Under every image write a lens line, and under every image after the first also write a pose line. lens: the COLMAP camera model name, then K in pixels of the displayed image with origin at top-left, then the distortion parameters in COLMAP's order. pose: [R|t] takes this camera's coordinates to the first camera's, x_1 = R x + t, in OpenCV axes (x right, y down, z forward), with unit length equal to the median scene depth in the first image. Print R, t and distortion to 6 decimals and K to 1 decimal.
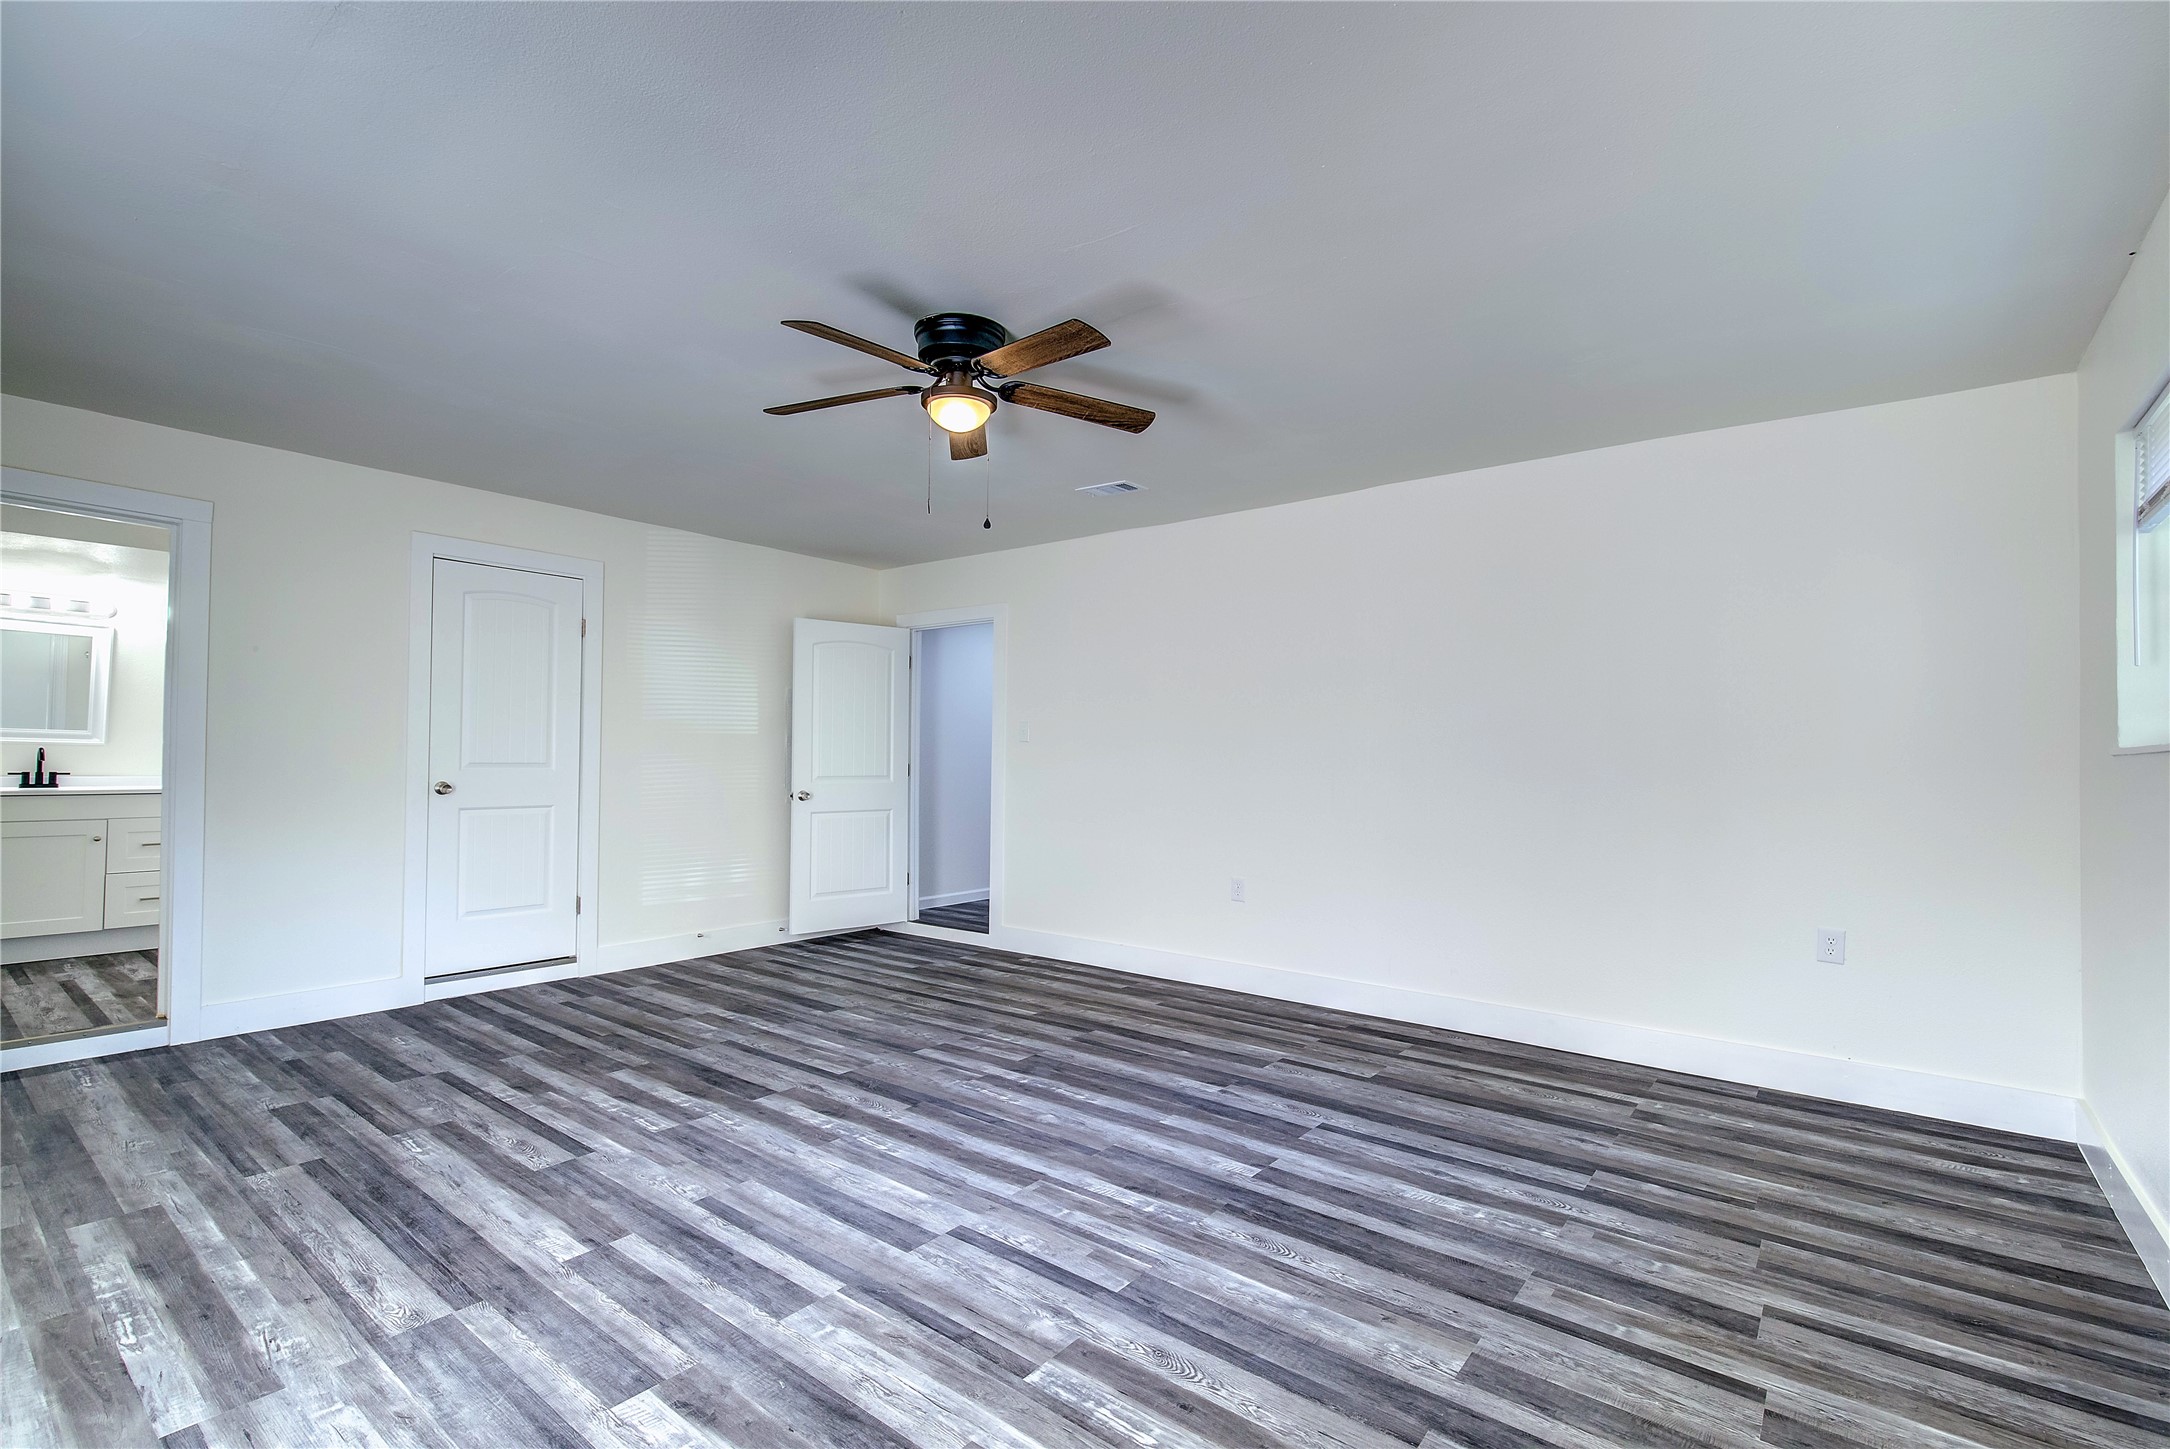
lens RADIAL K [[986.5, 0, 1093.0], [0, 986.5, 730.4], [0, 0, 1]] dist [0.000953, -0.000731]
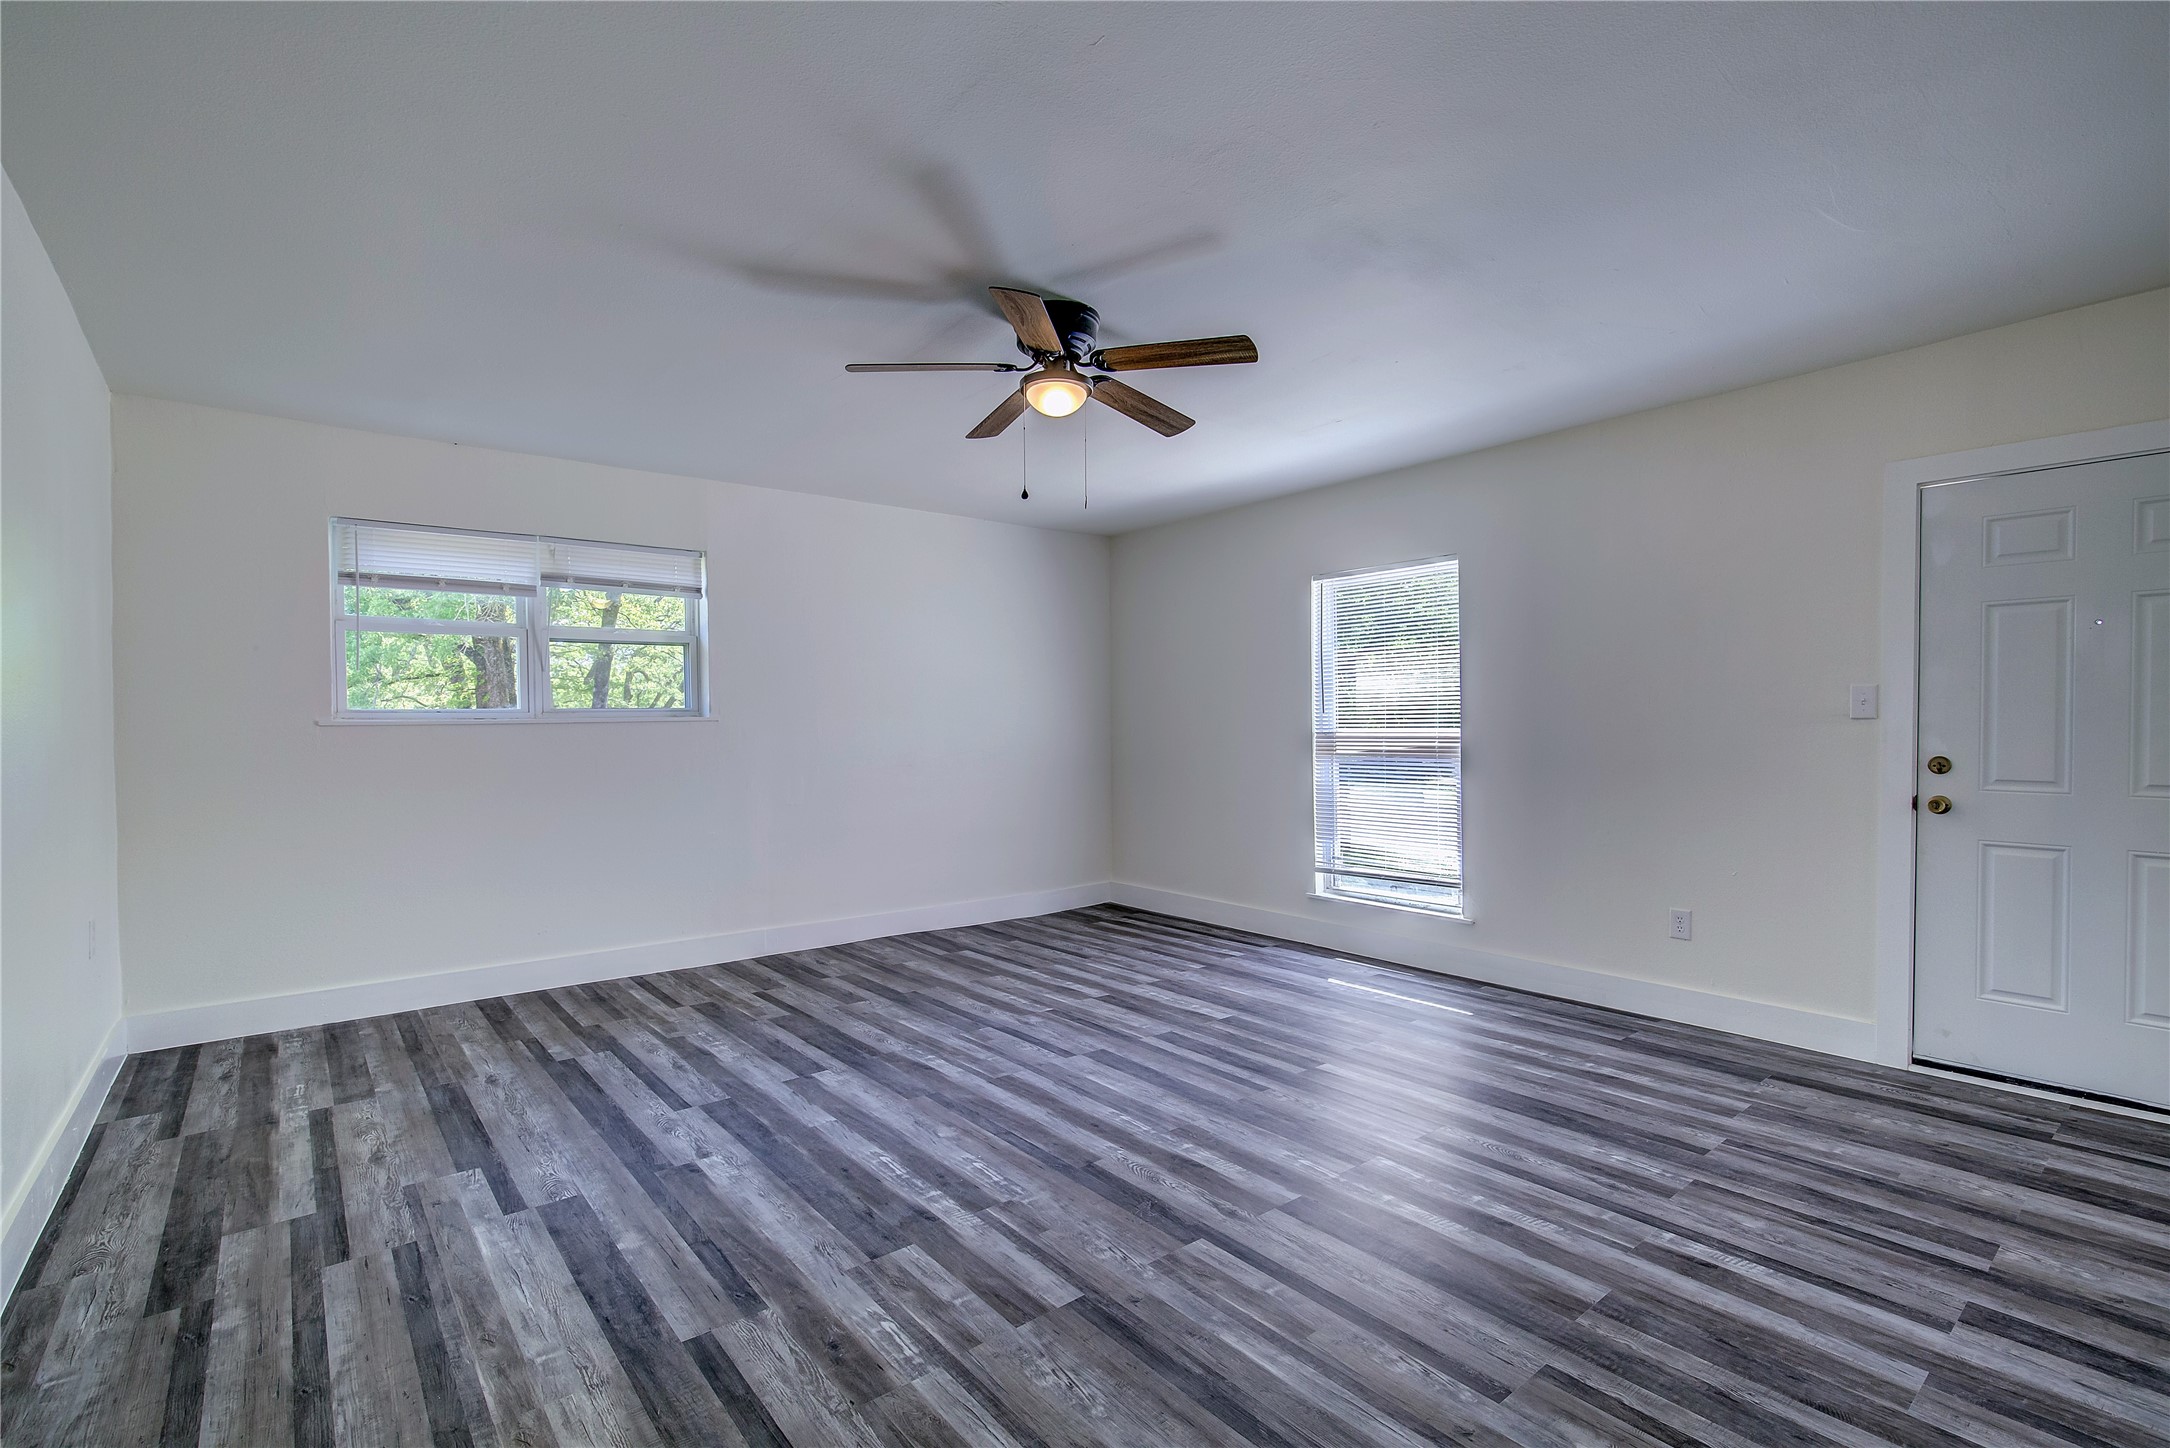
lens RADIAL K [[986.5, 0, 1084.7], [0, 986.5, 727.2], [0, 0, 1]] dist [0.000953, -0.000731]
pose [[-0.976479, -0.003346, 0.215588, -0.369922], [-0.008289, 0.999723, -0.022028, 0.042702], [-0.215455, -0.023296, -0.976236, 1.901559]]
